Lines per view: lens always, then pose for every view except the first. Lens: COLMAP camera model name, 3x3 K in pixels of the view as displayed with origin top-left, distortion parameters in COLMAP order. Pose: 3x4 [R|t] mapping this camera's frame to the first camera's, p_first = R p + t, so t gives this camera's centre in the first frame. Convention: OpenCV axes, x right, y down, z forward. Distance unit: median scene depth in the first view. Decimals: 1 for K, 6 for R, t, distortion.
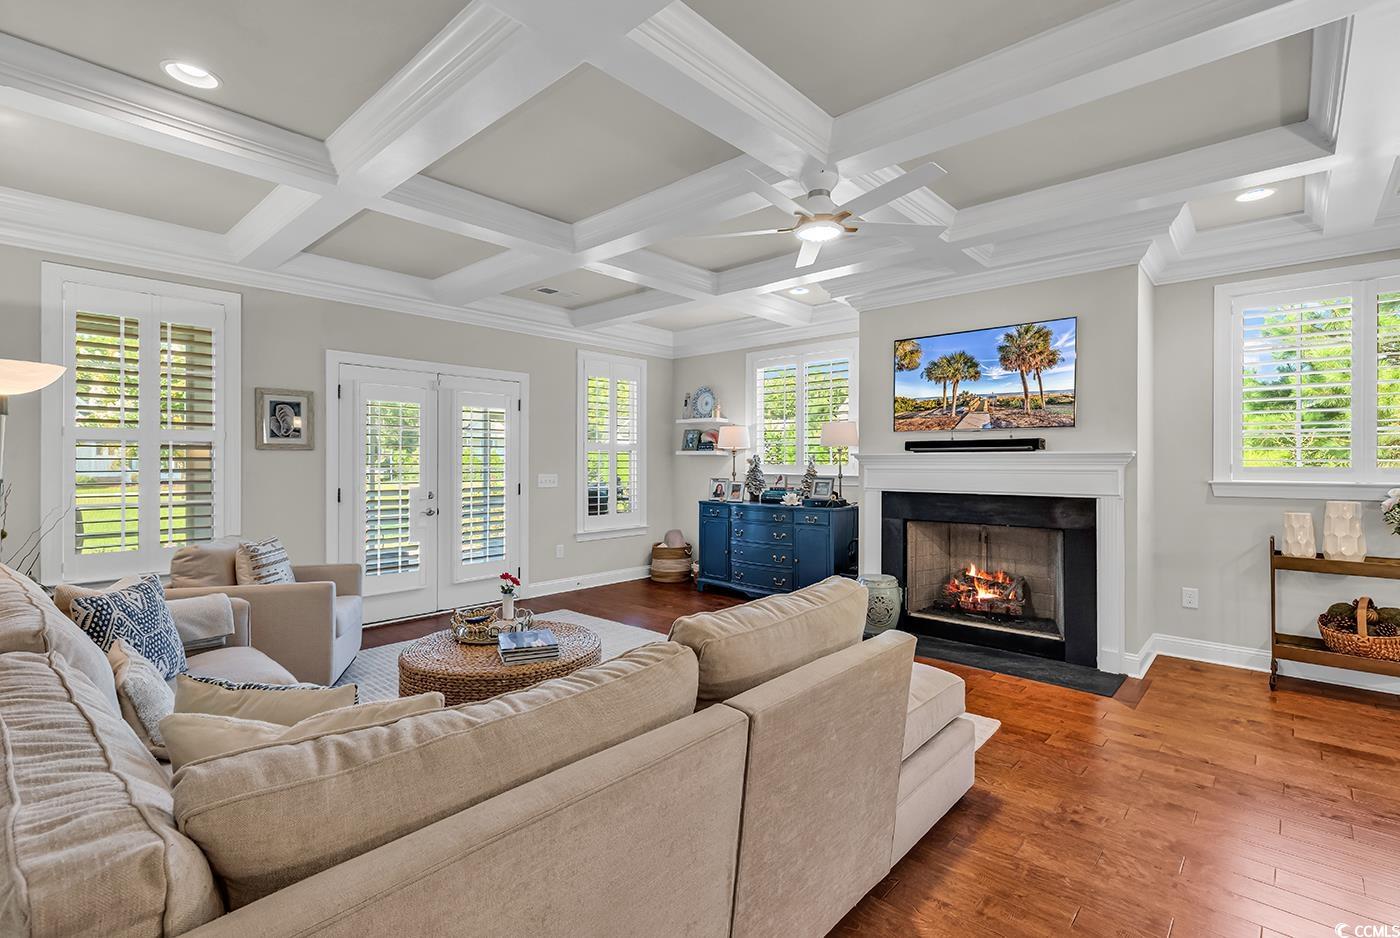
lens RADIAL K [[658.5, 0, 700.0], [0, 658.5, 469.0], [0, 0, 1]] dist [0.009417, -0.001452]
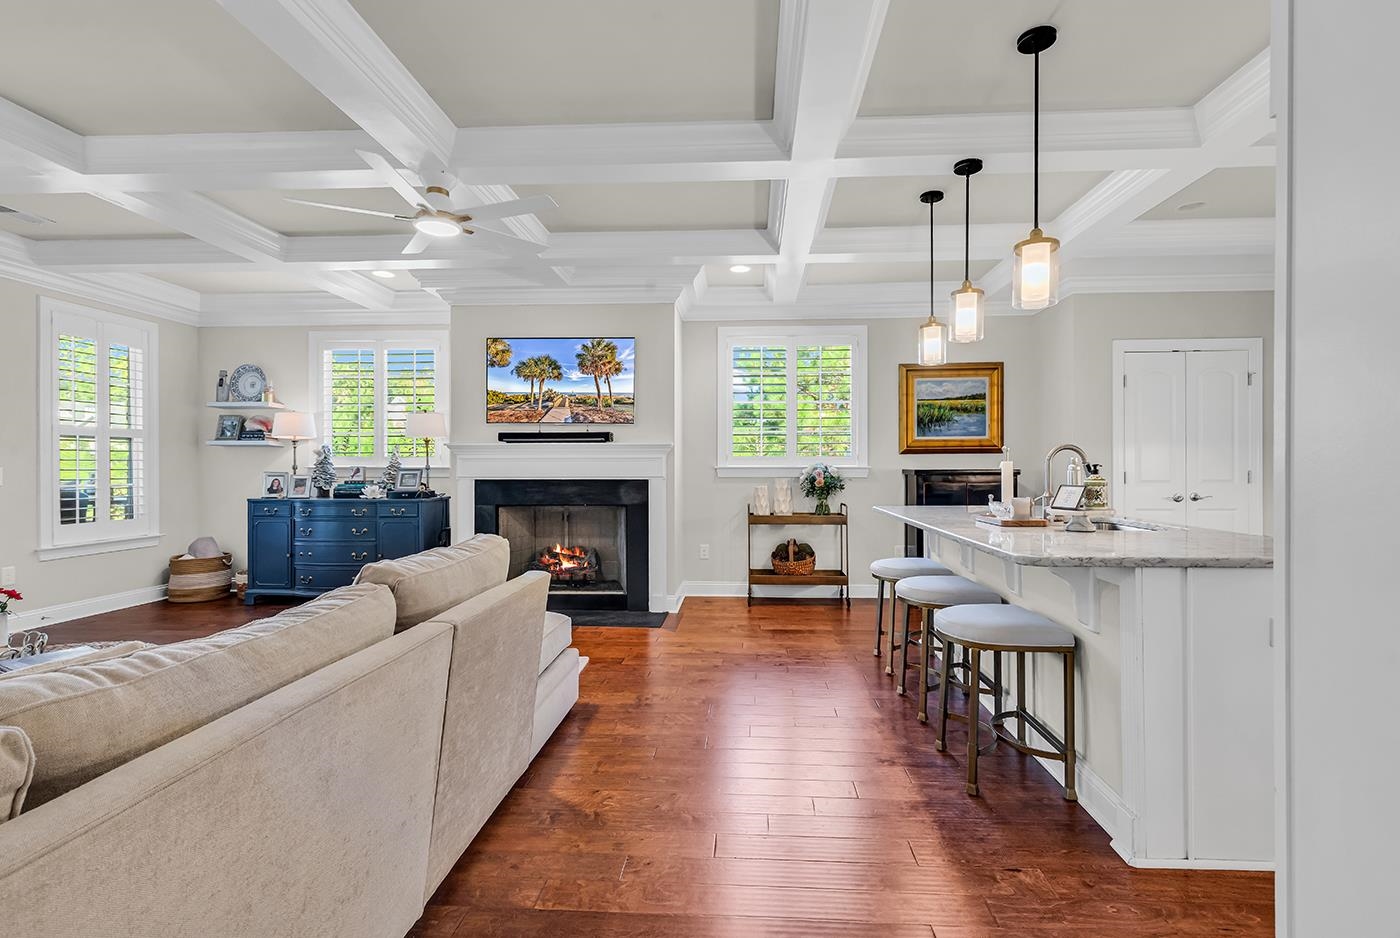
lens RADIAL K [[651.2, 0, 731.6], [0, 651.2, 512.5], [0, 0, 1]] dist [0.003812, 0.001058]
pose [[0.767120, -0.048648, 0.639657, -0.101626], [0.009362, 0.997863, 0.064663, 0.027933], [-0.641435, -0.043615, 0.765936, -0.096149]]
